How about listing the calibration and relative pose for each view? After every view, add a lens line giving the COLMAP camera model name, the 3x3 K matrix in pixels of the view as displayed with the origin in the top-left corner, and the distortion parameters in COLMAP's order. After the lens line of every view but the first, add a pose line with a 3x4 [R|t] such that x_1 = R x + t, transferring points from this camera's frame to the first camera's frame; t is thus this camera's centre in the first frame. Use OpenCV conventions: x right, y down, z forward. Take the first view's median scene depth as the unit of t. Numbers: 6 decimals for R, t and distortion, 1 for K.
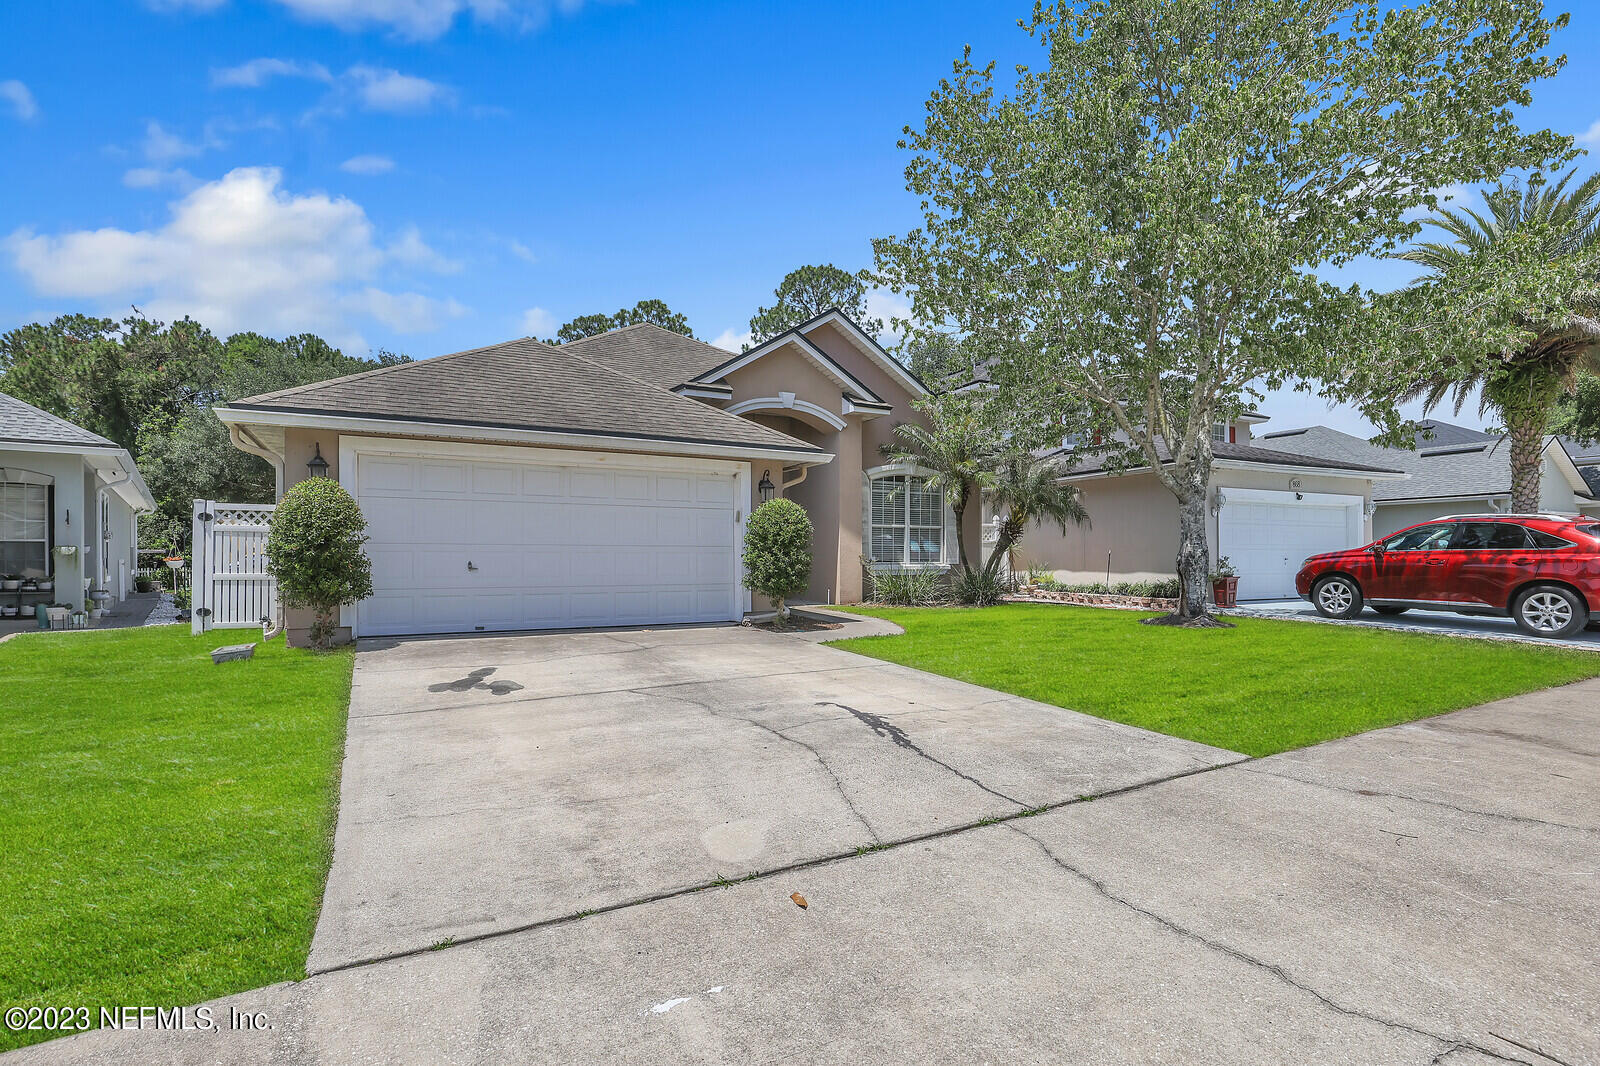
lens RADIAL K [[756.1, 0, 799.2], [0, 756.1, 556.9], [0, 0, 1]] dist [-0.032709, 0.001591]
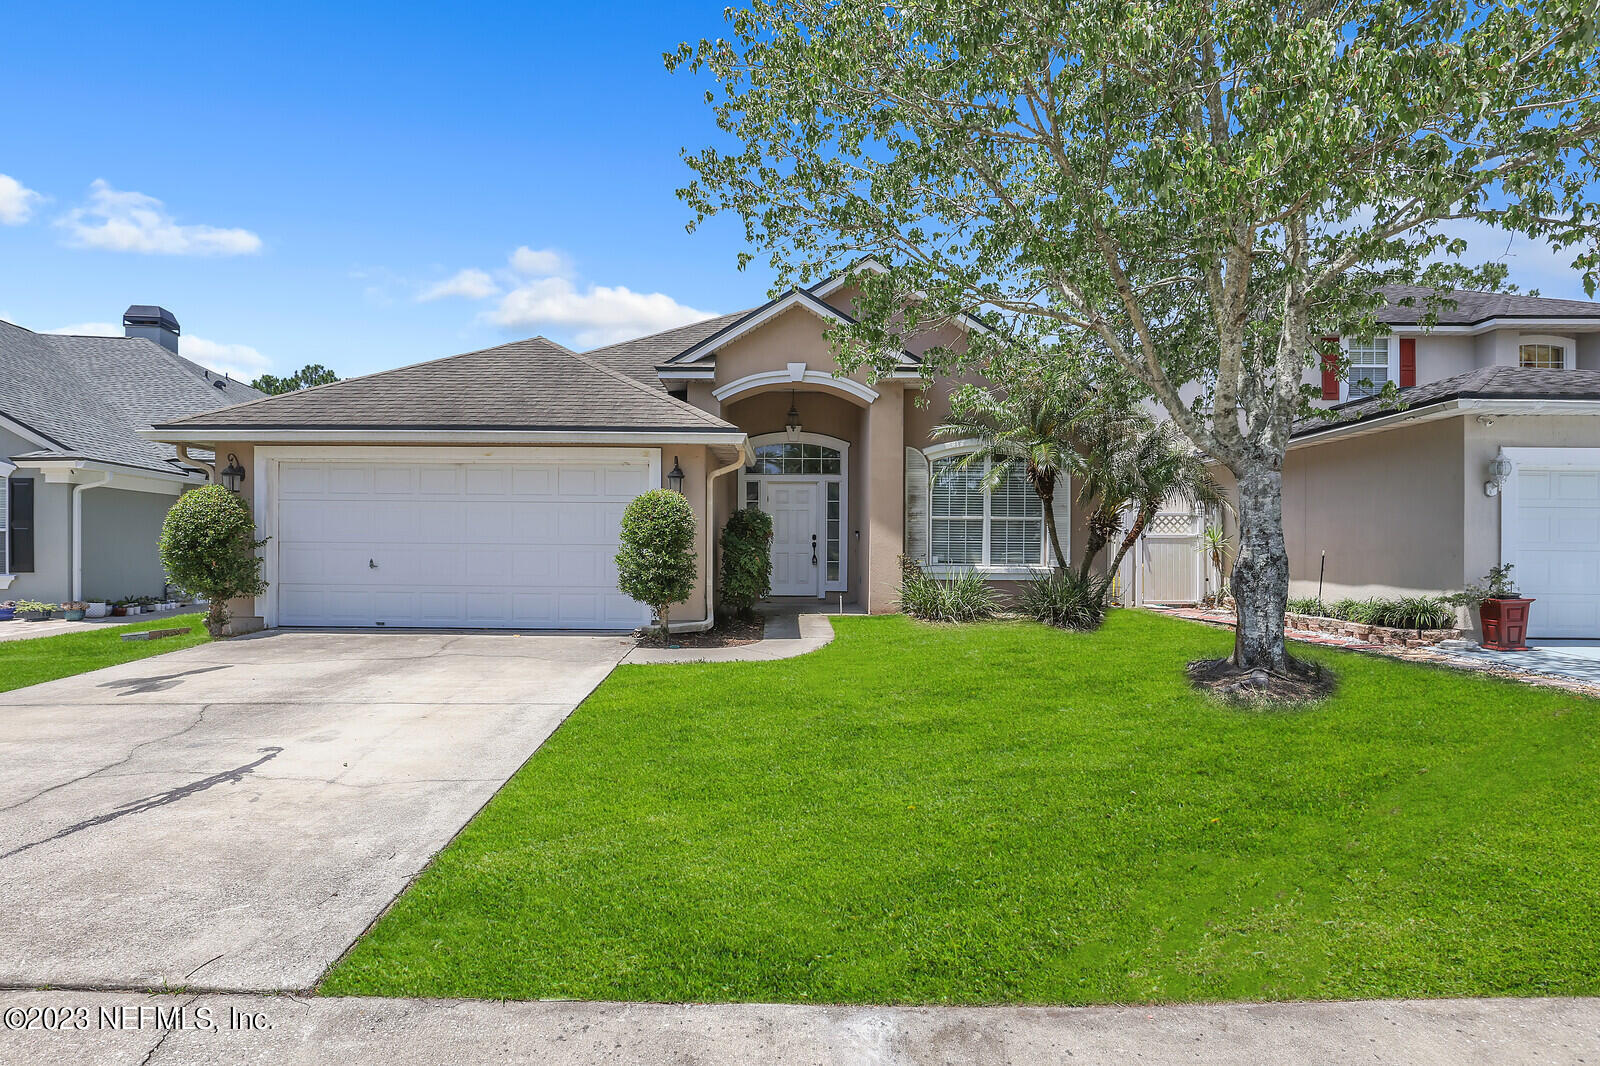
lens RADIAL K [[756.1, 0, 799.2], [0, 756.1, 556.9], [0, 0, 1]] dist [-0.032709, 0.001591]
pose [[0.882166, 0.013271, -0.470752, 0.487593], [-0.007434, 0.999871, 0.014256, -0.014041], [0.470880, -0.009077, 0.882150, 0.310364]]
